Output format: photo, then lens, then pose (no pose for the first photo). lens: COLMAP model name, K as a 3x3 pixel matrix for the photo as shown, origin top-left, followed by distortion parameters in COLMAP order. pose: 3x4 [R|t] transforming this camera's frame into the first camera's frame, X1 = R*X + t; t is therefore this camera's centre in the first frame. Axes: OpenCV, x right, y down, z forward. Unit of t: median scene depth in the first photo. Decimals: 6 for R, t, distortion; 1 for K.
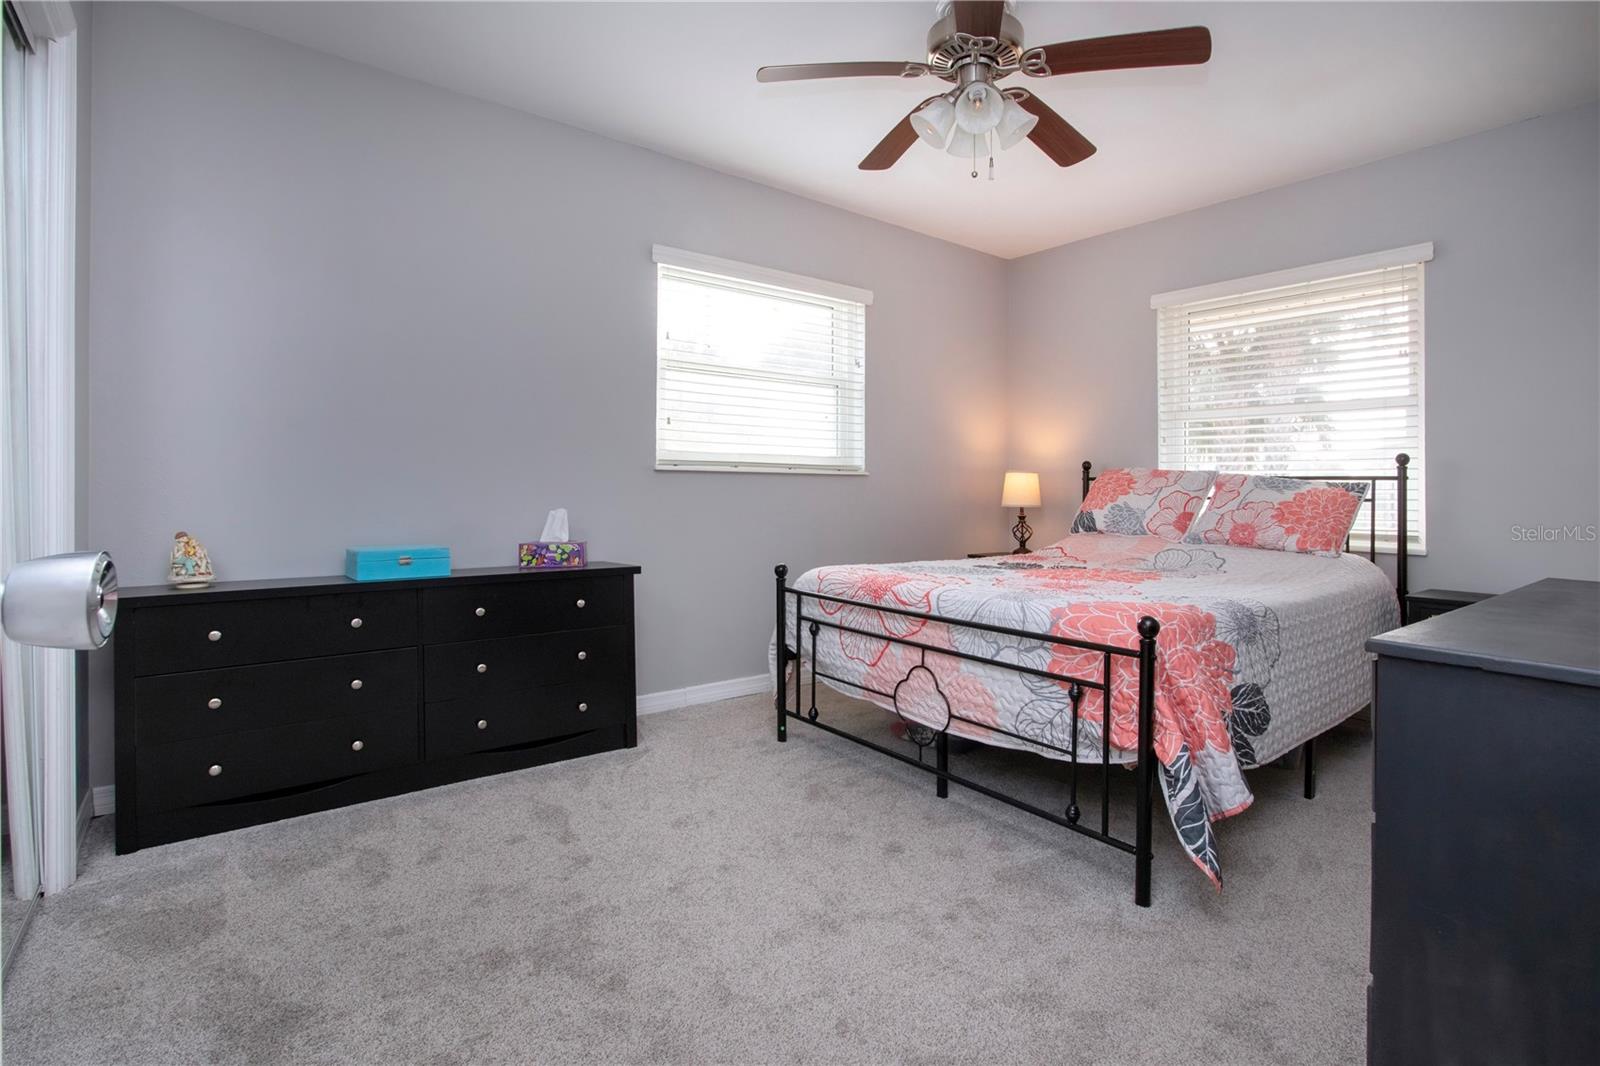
lens RADIAL K [[757.2, 0, 828.2], [0, 757.2, 507.5], [0, 0, 1]] dist [-0.001106, 0.000198]
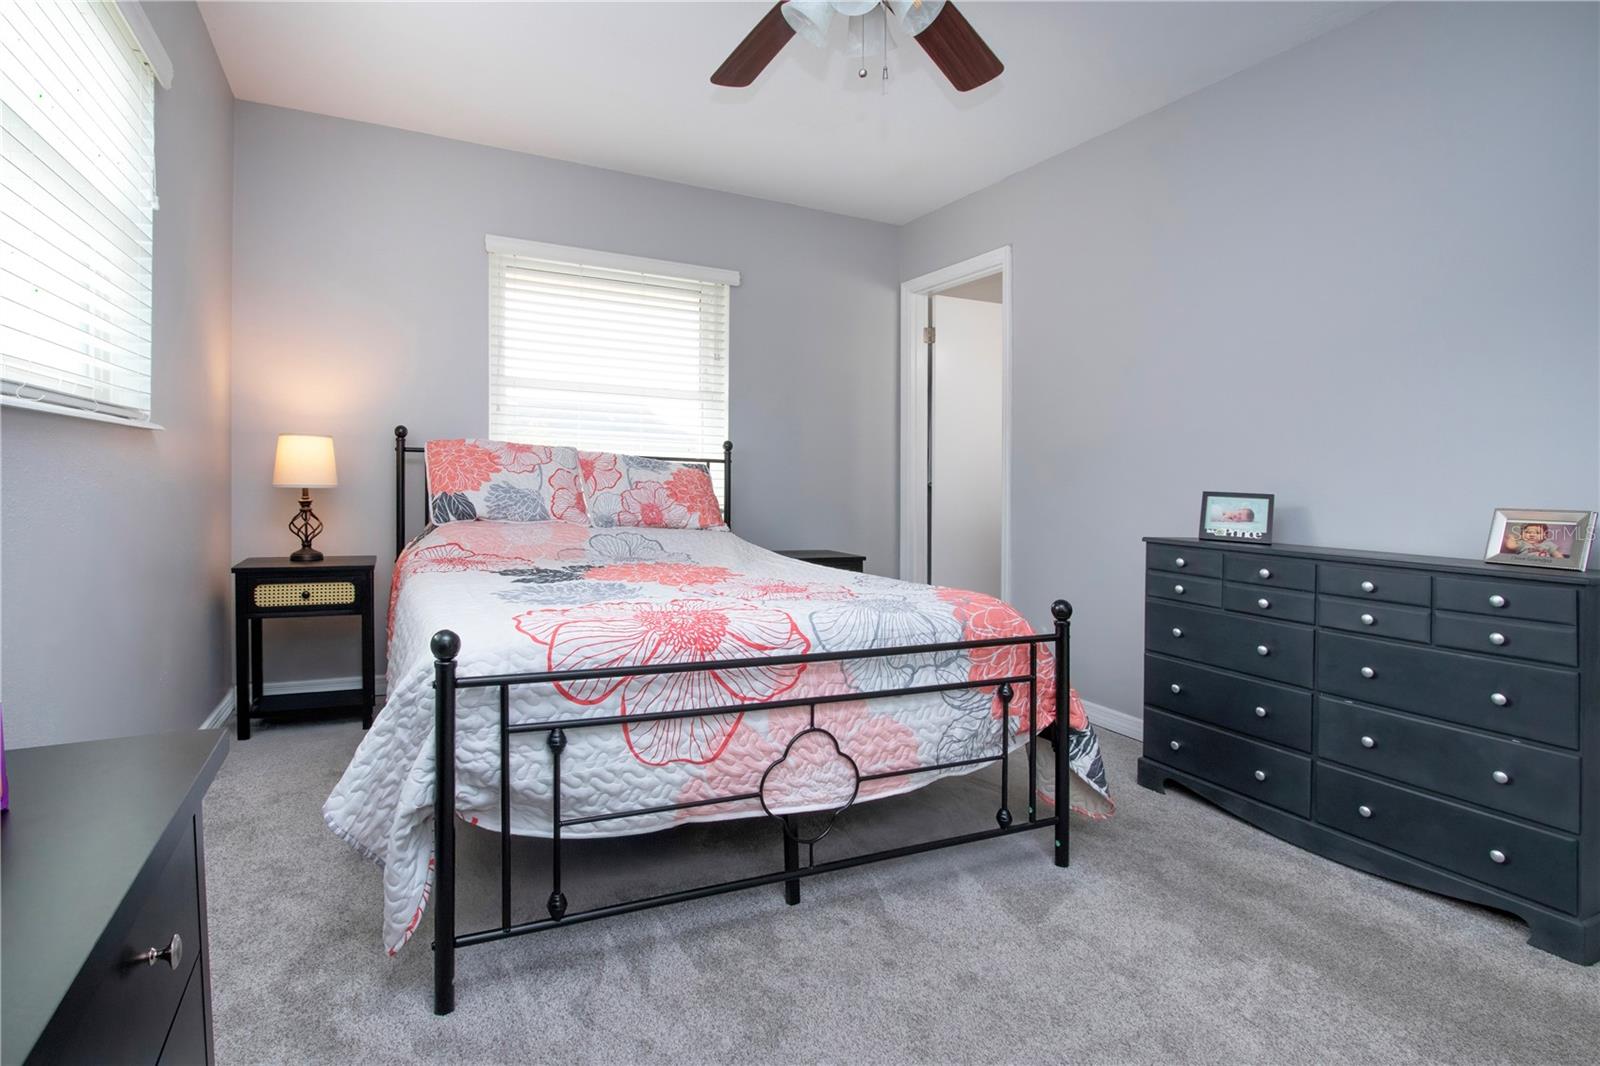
lens RADIAL K [[786.6, 0, 742.5], [0, 786.6, 477.8], [0, 0, 1]] dist [-0.003702, 0.001403]
pose [[0.264864, -0.006039, 0.964267, -0.573598], [-0.002331, 0.999973, 0.006903, -0.027897], [-0.964283, -0.004076, 0.264843, 0.838596]]
